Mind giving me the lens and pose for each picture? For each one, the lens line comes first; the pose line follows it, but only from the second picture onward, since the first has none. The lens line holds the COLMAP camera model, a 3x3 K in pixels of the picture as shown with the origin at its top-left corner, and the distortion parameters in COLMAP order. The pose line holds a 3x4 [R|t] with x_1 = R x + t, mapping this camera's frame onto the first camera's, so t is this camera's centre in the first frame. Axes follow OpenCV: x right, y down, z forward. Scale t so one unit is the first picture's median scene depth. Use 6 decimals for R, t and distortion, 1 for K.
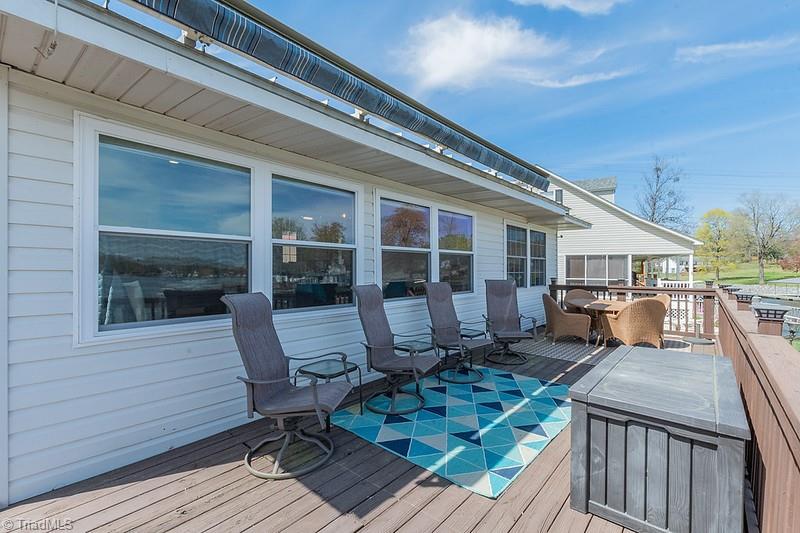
lens RADIAL K [[353.8, 0, 415.2], [0, 353.8, 271.1], [0, 0, 1]] dist [0.003322, -0.002302]
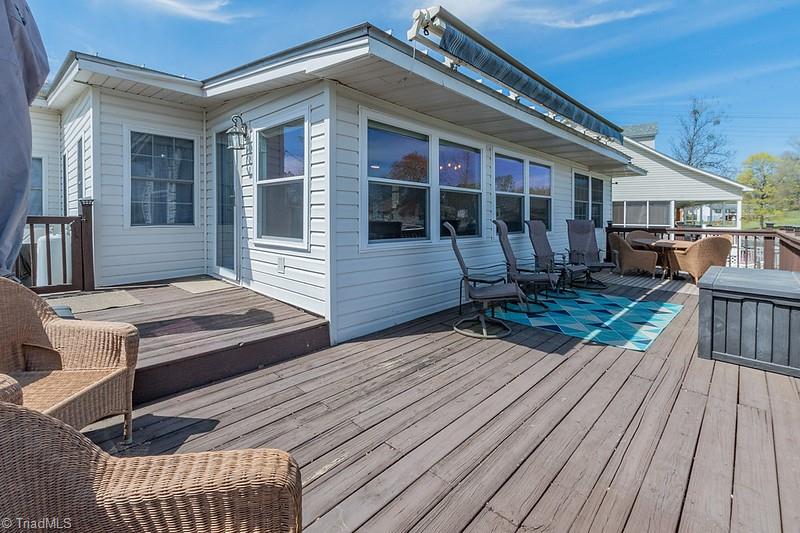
lens RADIAL K [[353.8, 0, 393.8], [0, 353.8, 220.0], [0, 0, 1]] dist [0.003322, -0.002302]
pose [[0.995374, 0.007971, -0.095744, -0.244911], [-0.007396, 0.999952, 0.006366, 0.020434], [0.095790, -0.005628, 0.995386, -0.221087]]
